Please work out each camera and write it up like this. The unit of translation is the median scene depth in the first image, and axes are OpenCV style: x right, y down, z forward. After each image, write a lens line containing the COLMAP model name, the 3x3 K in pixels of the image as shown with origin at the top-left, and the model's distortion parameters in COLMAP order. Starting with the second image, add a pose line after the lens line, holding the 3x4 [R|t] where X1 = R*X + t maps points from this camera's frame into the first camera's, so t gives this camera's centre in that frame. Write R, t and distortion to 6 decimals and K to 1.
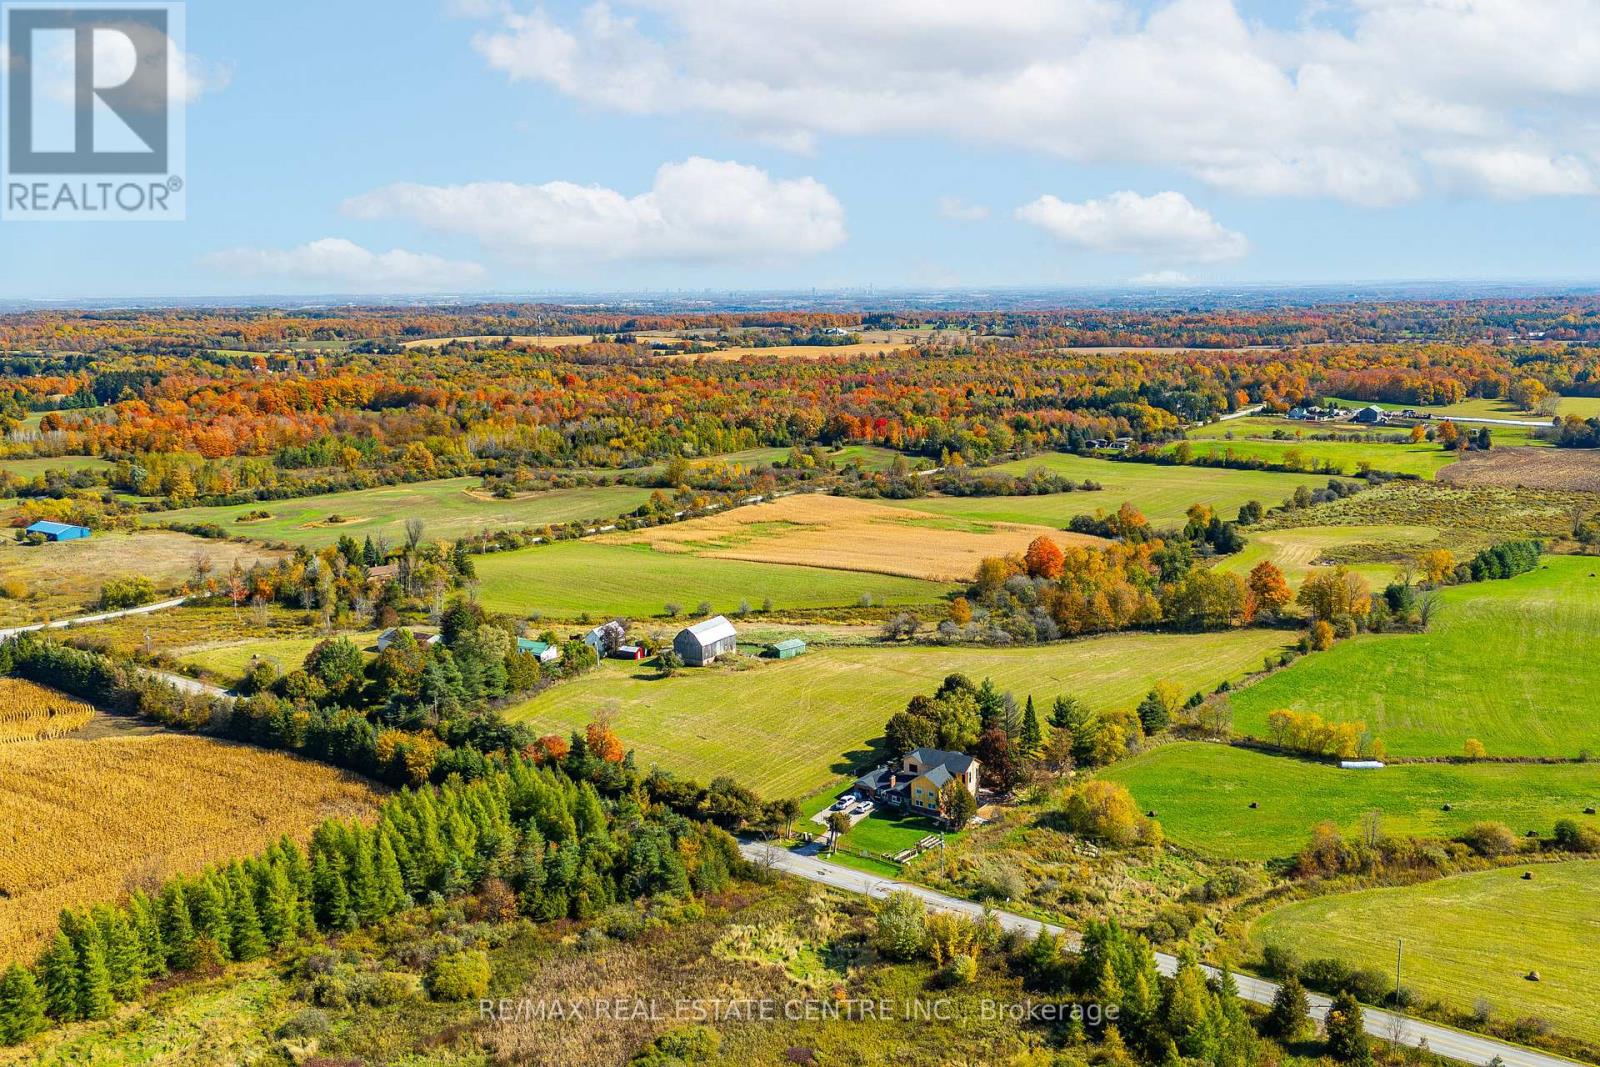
lens RADIAL K [[1414.7, 0, 848.3], [0, 1414.7, 530.1], [0, 0, 1]] dist [0.167721, -0.393414]
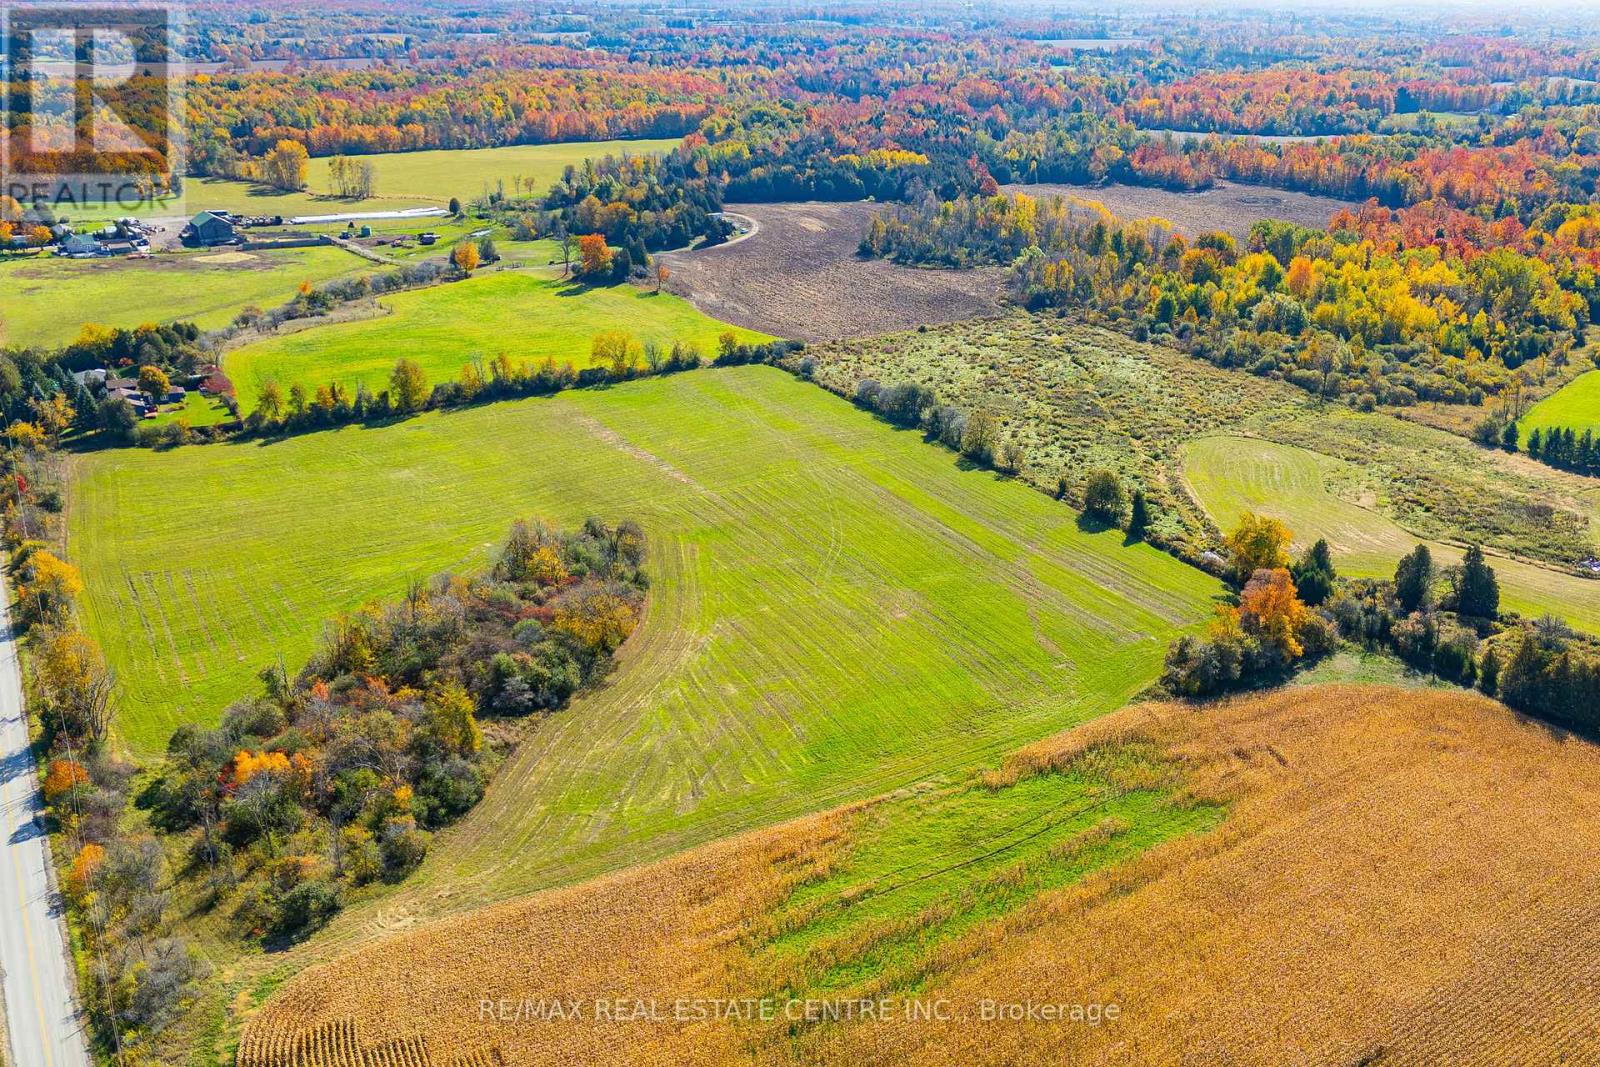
lens RADIAL K [[1511.5, 0, 850.4], [0, 1511.5, 532.2], [0, 0, 1]] dist [0.127650, -0.193597]
pose [[0.318862, -0.310751, 0.895411, -0.149841], [0.150894, 0.949319, 0.275725, -0.114691], [-0.935712, 0.047194, 0.349593, 0.677515]]
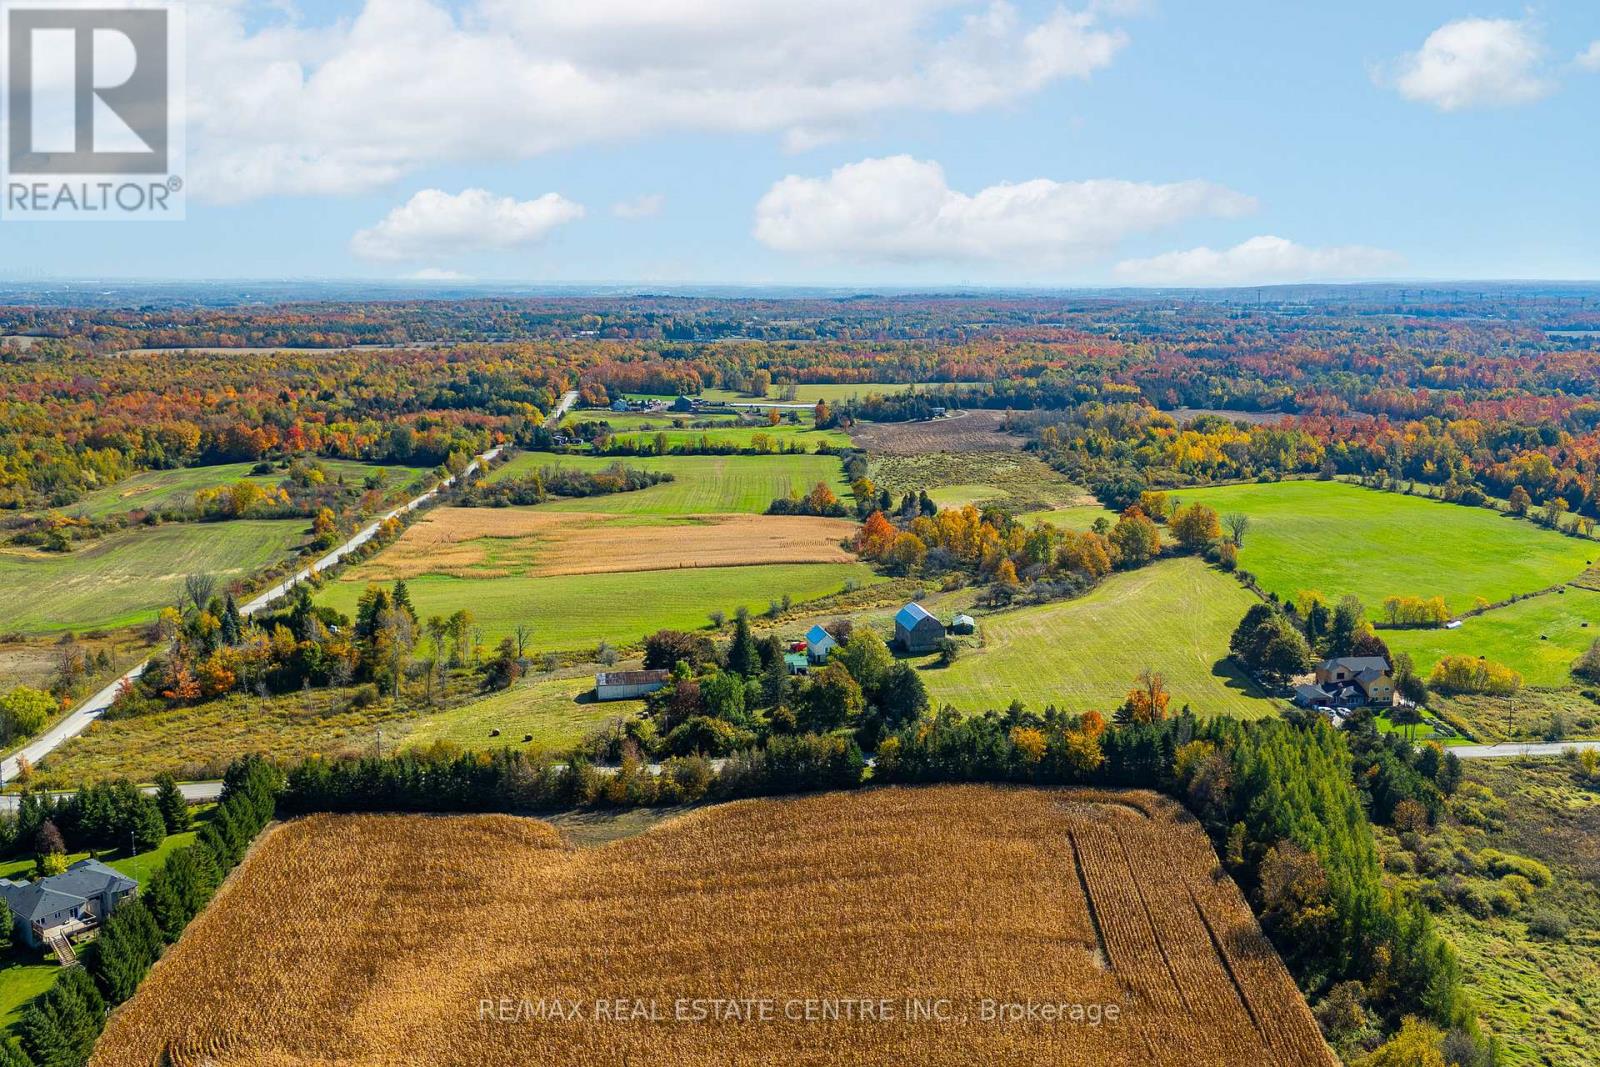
lens RADIAL K [[1481.6, 0, 804.4], [0, 1481.6, 533.4], [0, 0, 1]] dist [0.162786, -0.311824]
pose [[0.735042, -0.101650, 0.670359, -0.397528], [0.105625, 0.993794, 0.034877, -0.015013], [-0.669744, 0.045171, 0.741217, 0.129498]]
